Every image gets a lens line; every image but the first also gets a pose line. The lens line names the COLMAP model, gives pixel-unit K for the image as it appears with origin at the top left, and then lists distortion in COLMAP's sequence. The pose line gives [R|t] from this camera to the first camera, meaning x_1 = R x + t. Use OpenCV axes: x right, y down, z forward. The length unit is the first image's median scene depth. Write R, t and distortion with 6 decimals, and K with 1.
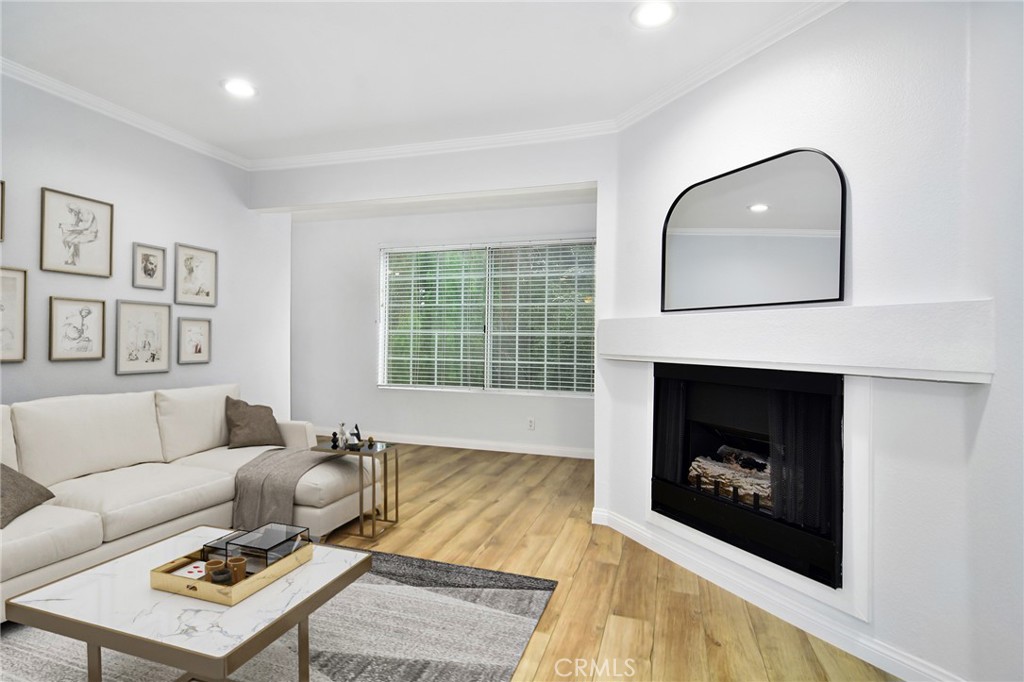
lens RADIAL K [[495.3, 0, 512.0], [0, 495.3, 341.0], [0, 0, 1]] dist [0.001534, 0.000024]
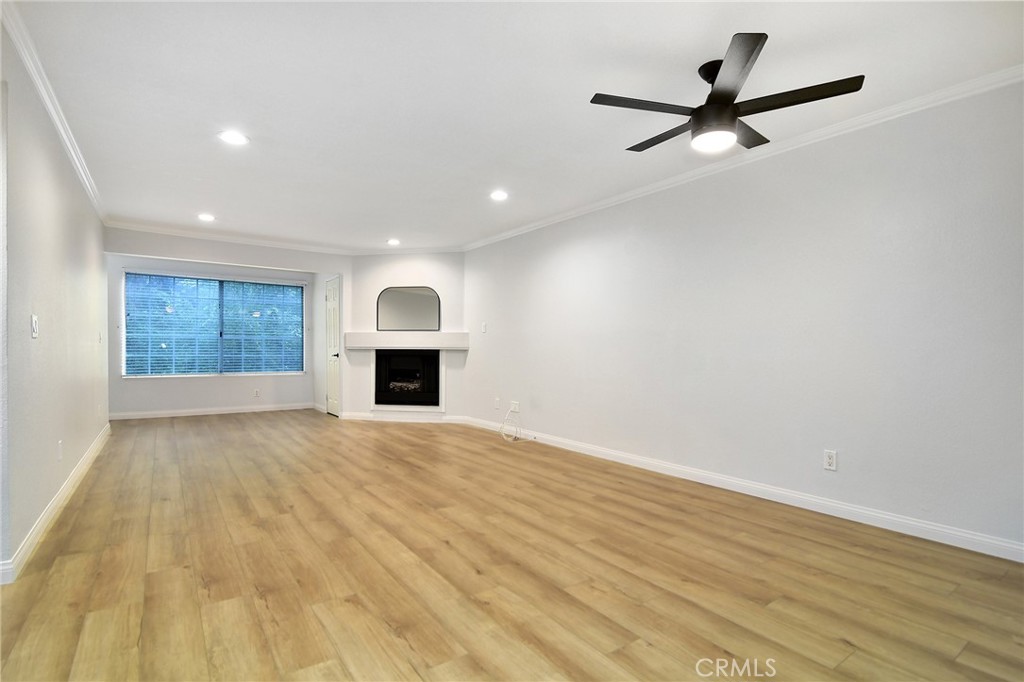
lens RADIAL K [[481.5, 0, 504.9], [0, 481.5, 345.6], [0, 0, 1]] dist [-0.014185, -0.000798]
pose [[0.596968, -0.003291, 0.802258, -1.449988], [0.001030, 0.999994, 0.003336, 0.016499], [-0.802265, -0.001165, 0.596968, -1.171067]]
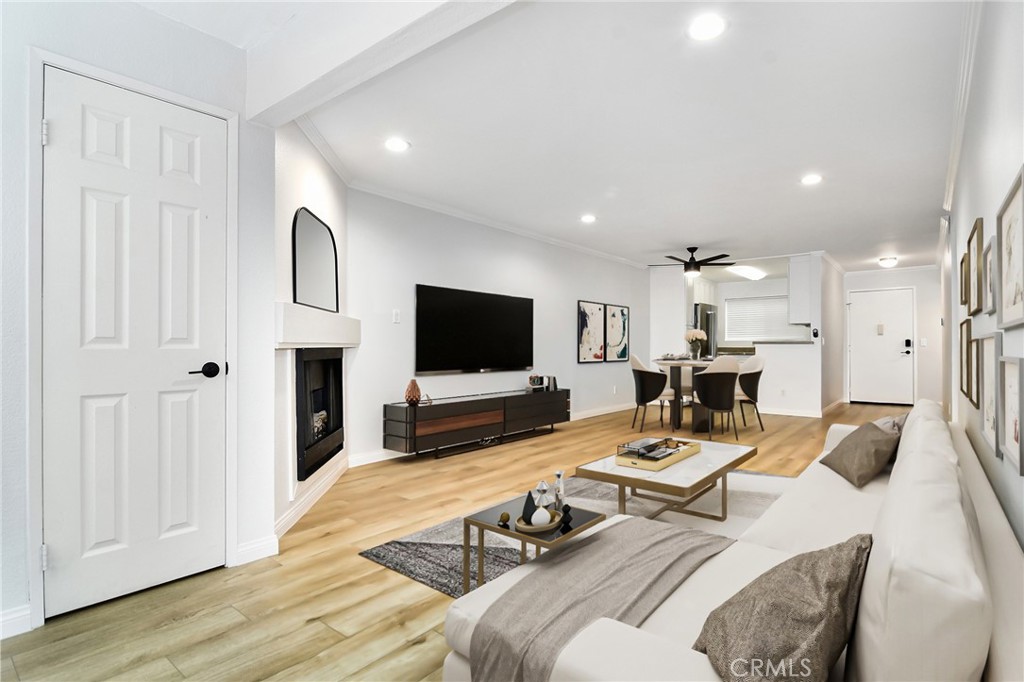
lens RADIAL K [[481.5, 0, 504.9], [0, 481.5, 345.6], [0, 0, 1]] dist [-0.014185, -0.000798]
pose [[-0.918924, -0.011809, 0.394259, -0.561200], [-0.013377, 0.999910, -0.001228, 0.035305], [-0.394209, -0.006403, -0.918999, 1.860211]]
